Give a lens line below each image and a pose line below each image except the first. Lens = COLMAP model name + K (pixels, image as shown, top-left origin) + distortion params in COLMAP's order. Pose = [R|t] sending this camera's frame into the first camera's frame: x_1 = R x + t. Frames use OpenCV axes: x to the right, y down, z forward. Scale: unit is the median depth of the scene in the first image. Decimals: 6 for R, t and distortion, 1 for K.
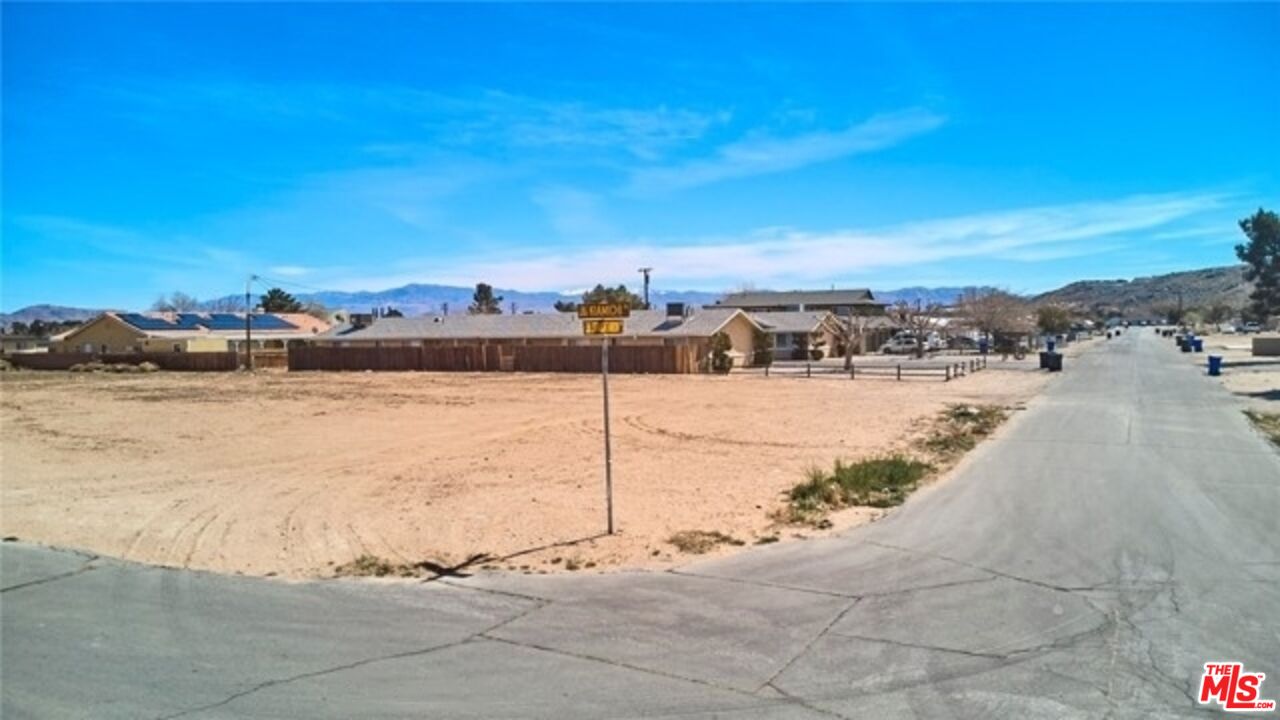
lens RADIAL K [[924.4, 0, 650.0], [0, 924.4, 362.2], [0, 0, 1]] dist [0.040730, -0.054428]
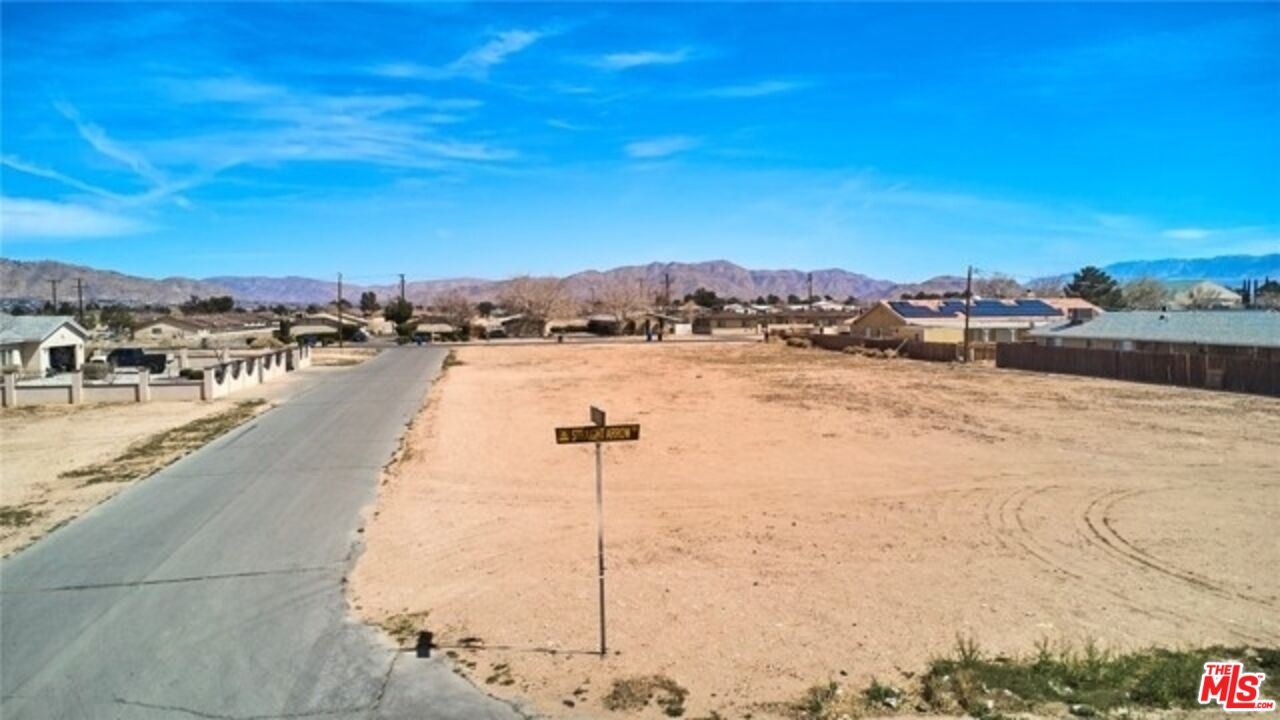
lens RADIAL K [[924.4, 0, 636.7], [0, 924.4, 408.0], [0, 0, 1]] dist [0.040730, -0.054428]
pose [[0.628161, 0.096397, -0.772089, 0.128442], [-0.032740, 0.994692, 0.097553, -0.029500], [0.777394, -0.036001, 0.627983, 0.084187]]
